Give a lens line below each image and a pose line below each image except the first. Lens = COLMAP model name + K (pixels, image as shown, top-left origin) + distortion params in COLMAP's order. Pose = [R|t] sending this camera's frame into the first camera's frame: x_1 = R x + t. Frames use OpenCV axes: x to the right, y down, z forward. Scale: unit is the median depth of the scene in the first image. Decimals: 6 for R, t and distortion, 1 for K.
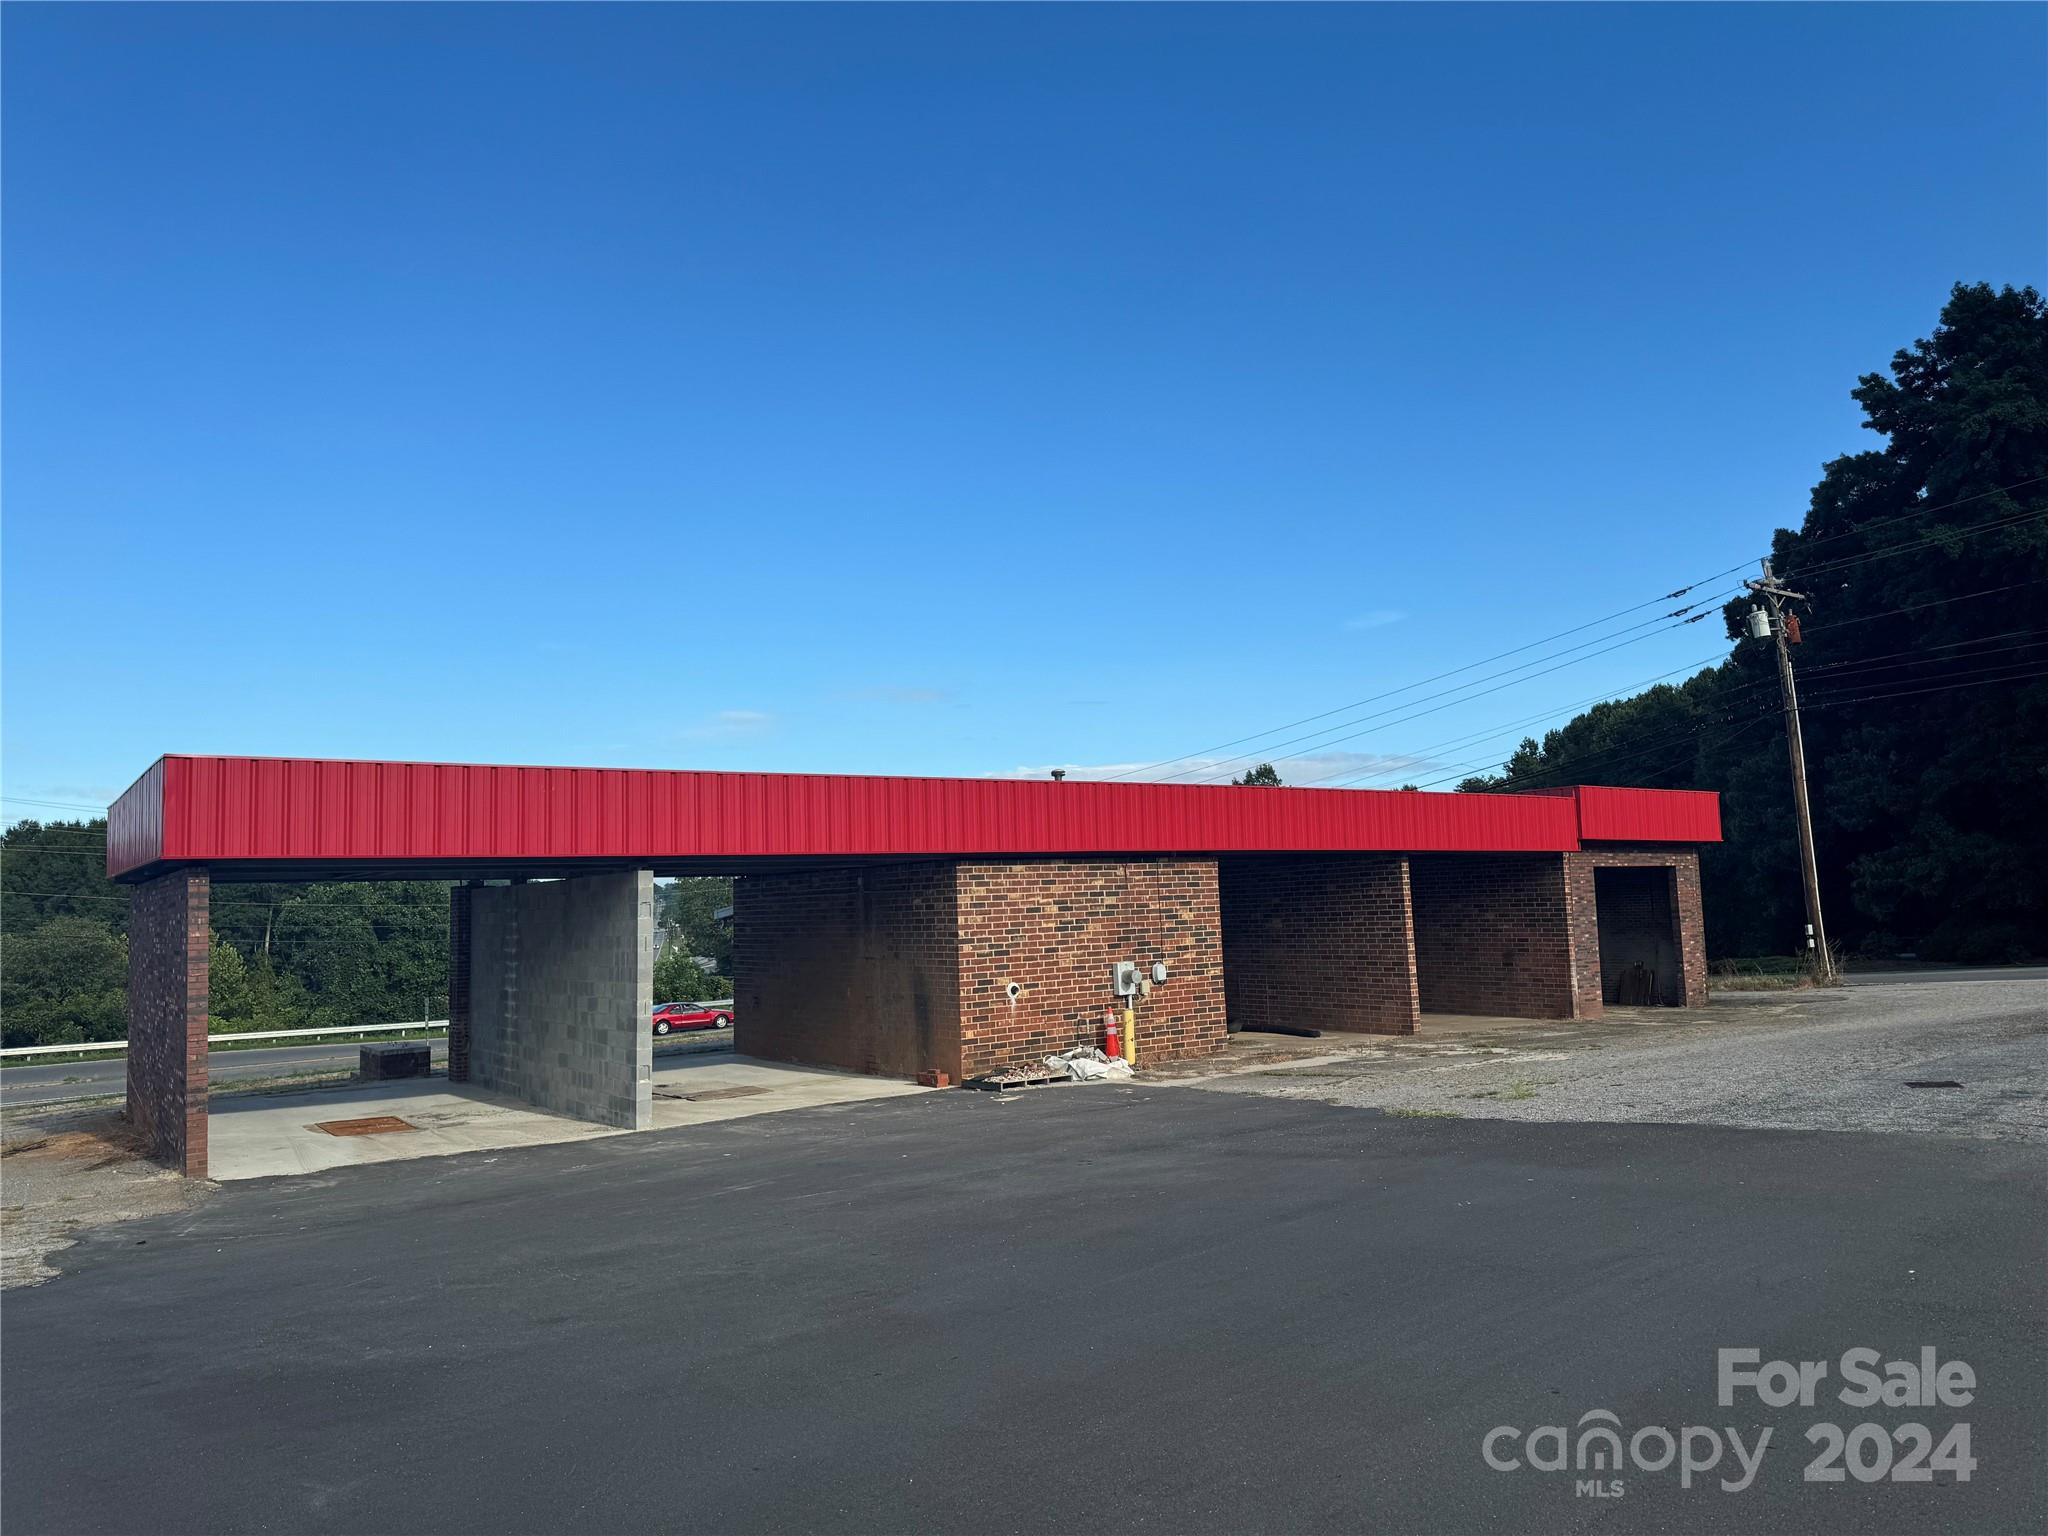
lens RADIAL K [[1458.5, 0, 1024.0], [0, 1458.5, 768.0], [0, 0, 1]] dist [0.139349, -0.174014]
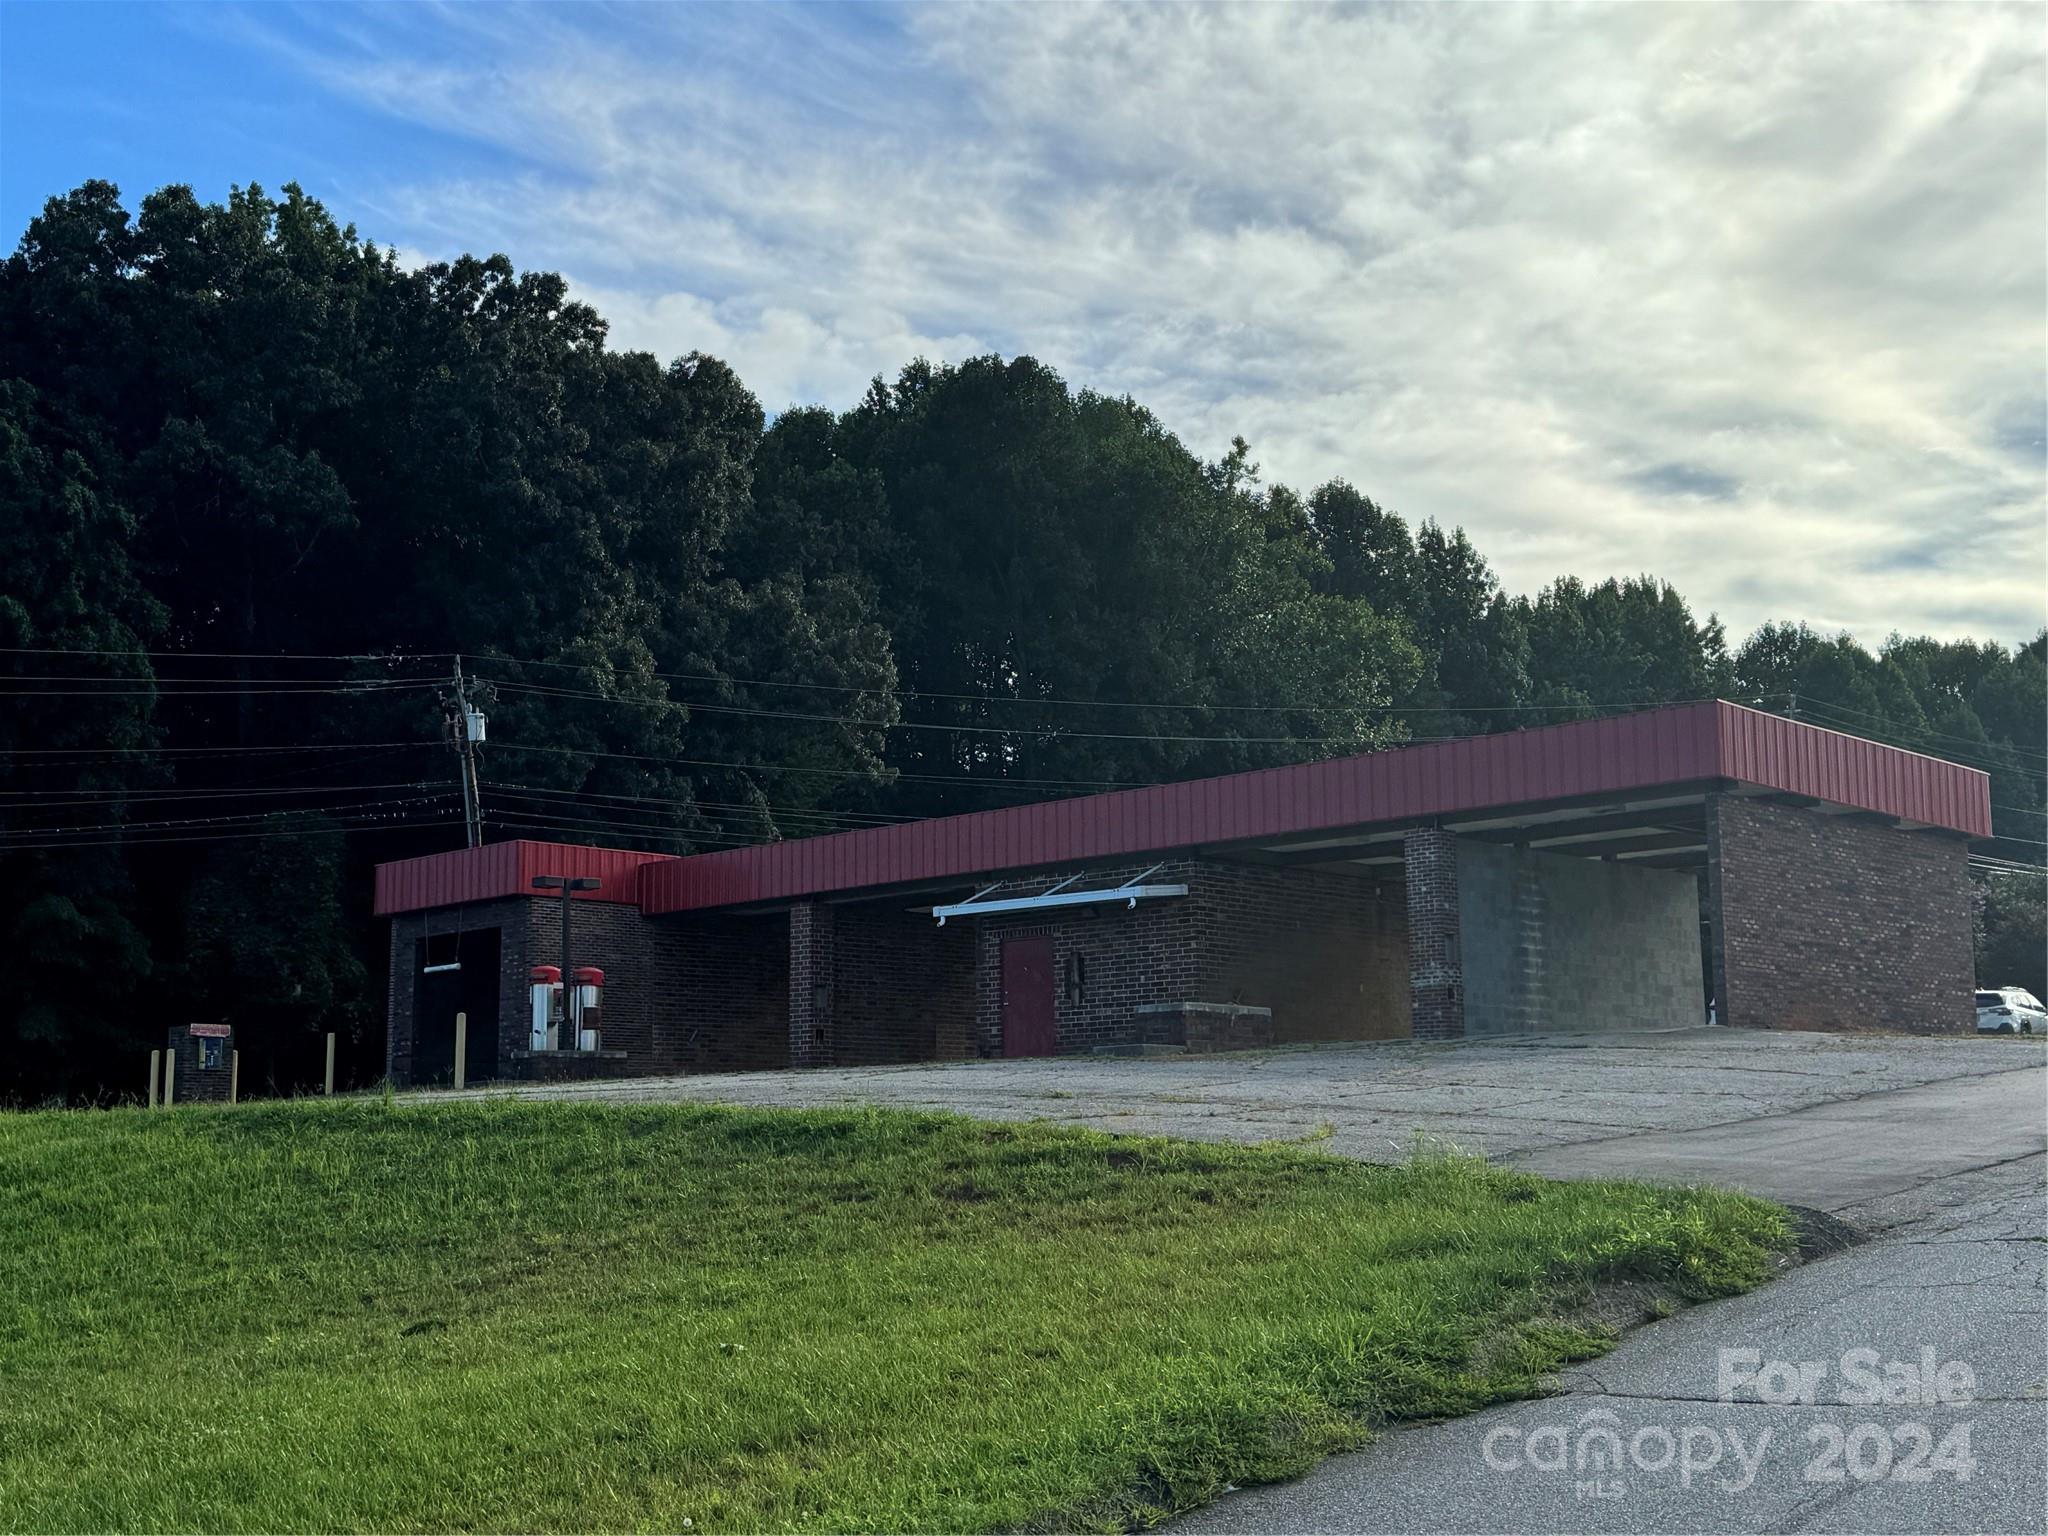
lens RADIAL K [[2558.9, 0, 1027.9], [0, 2558.9, 790.0], [0, 0, 1]] dist [0.163532, -0.275118]
pose [[-0.211156, 0.179417, 0.960845, -1.964686], [-0.074102, 0.977242, -0.198764, 0.413254], [-0.974639, -0.113171, -0.193056, 1.648027]]
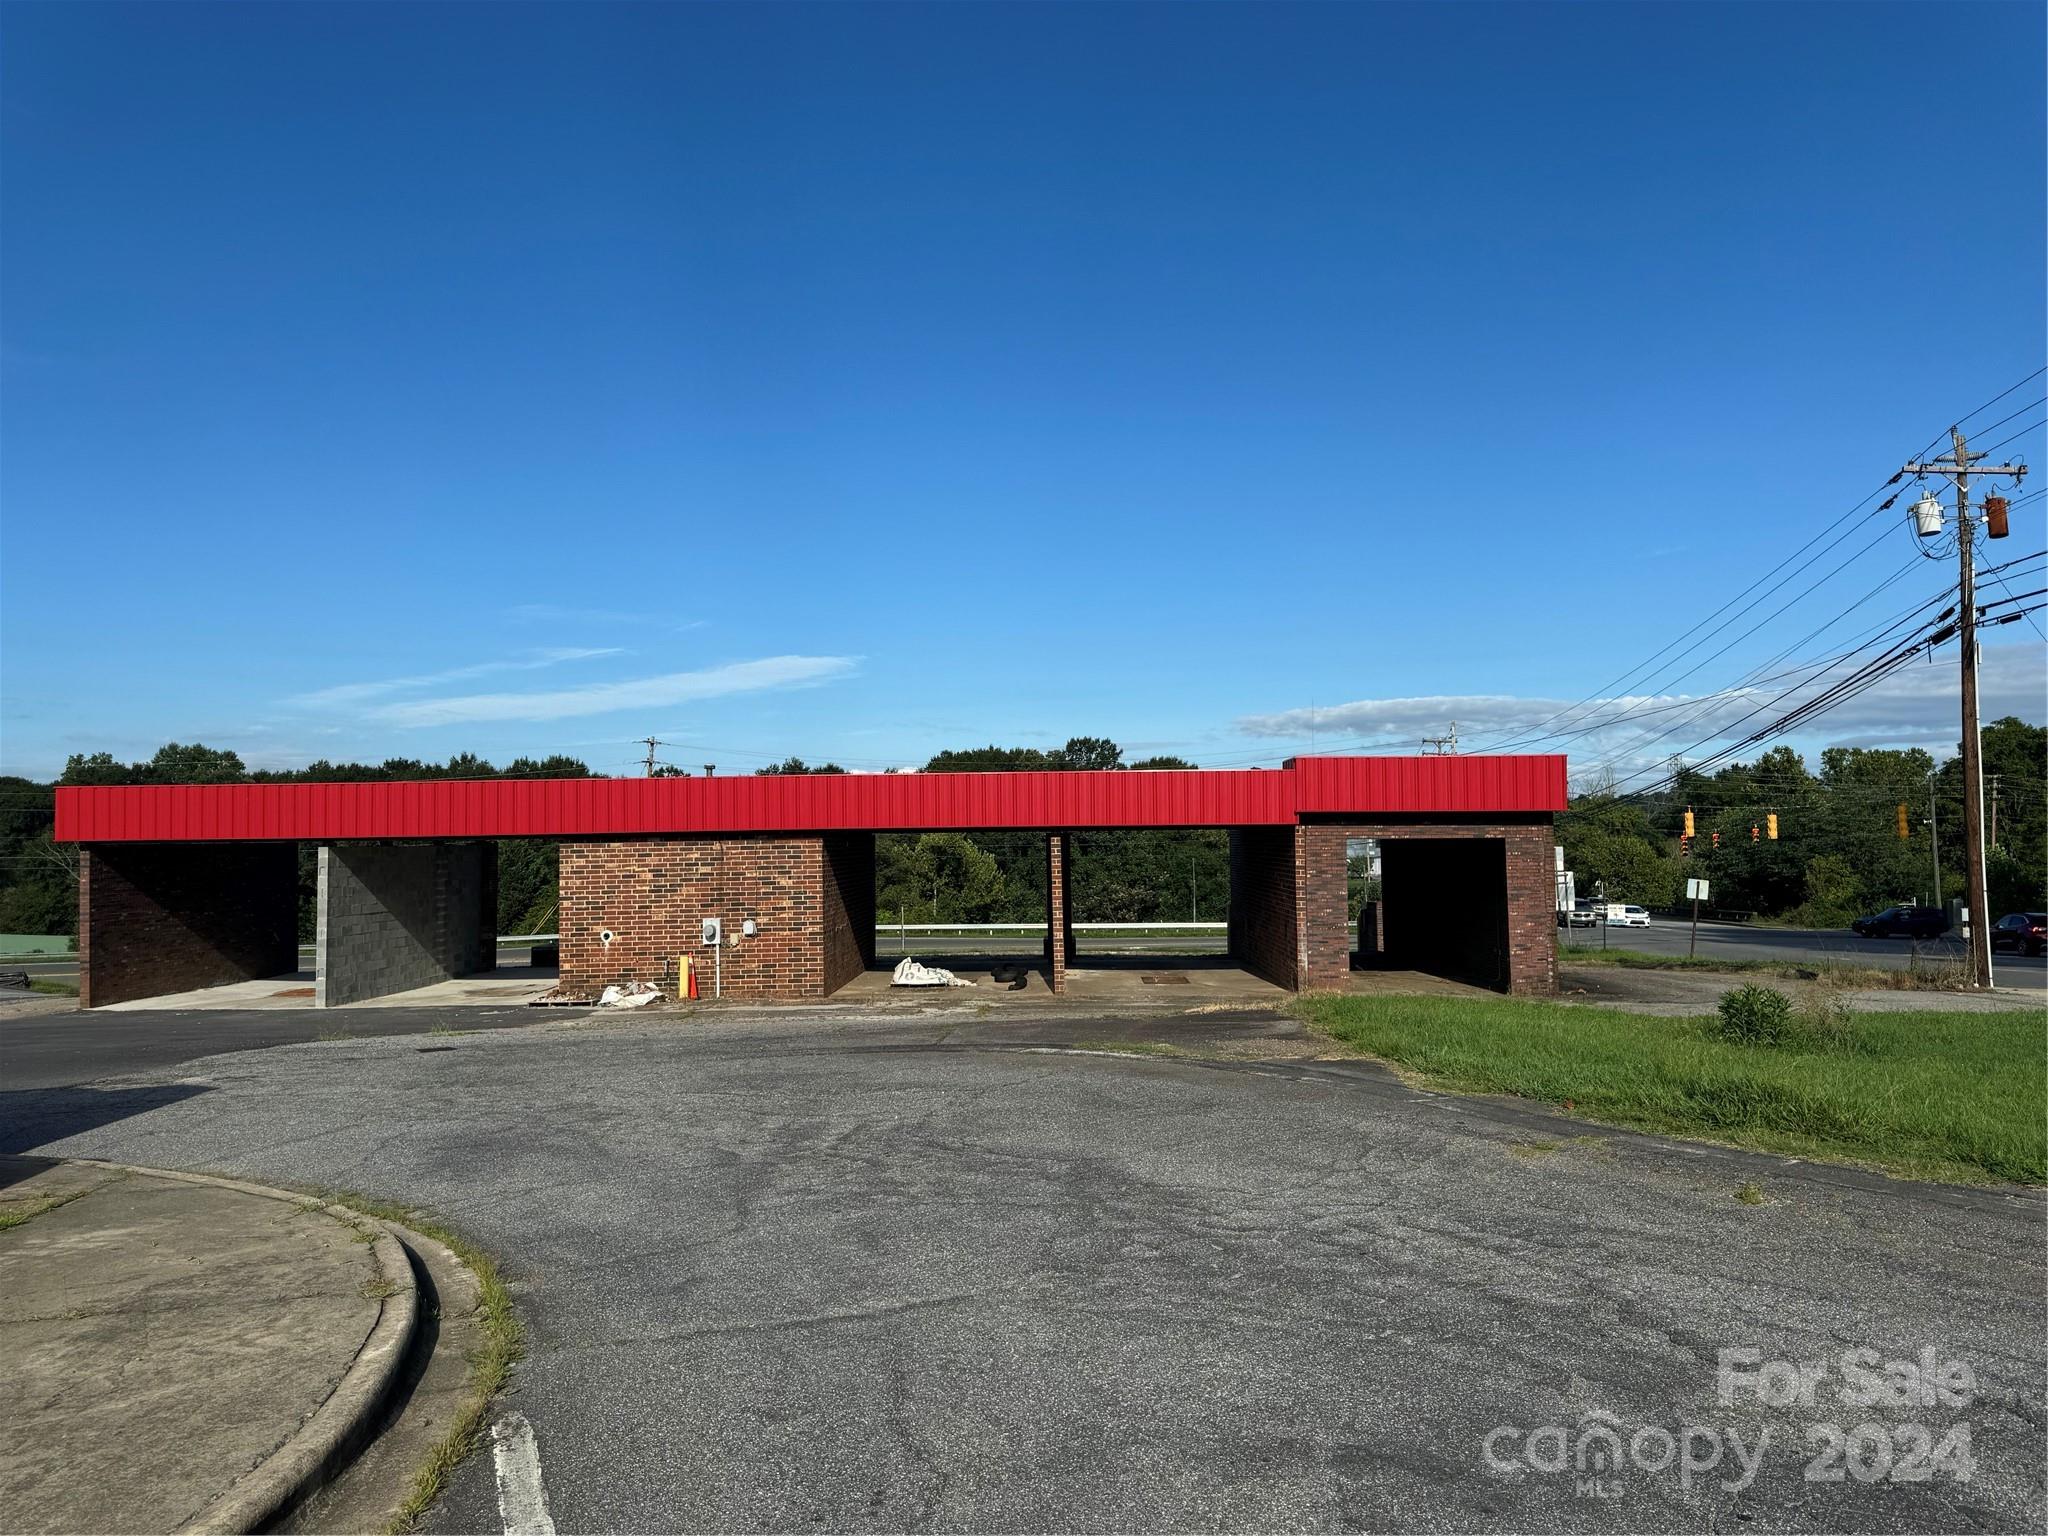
lens RADIAL K [[1458.5, 0, 1024.0], [0, 1458.5, 768.0], [0, 0, 1]] dist [0.139349, -0.174014]
pose [[0.796277, -0.007681, -0.604883, 1.024525], [0.044516, 0.997952, 0.045930, -0.042582], [0.603292, -0.063500, 0.794989, 0.154786]]
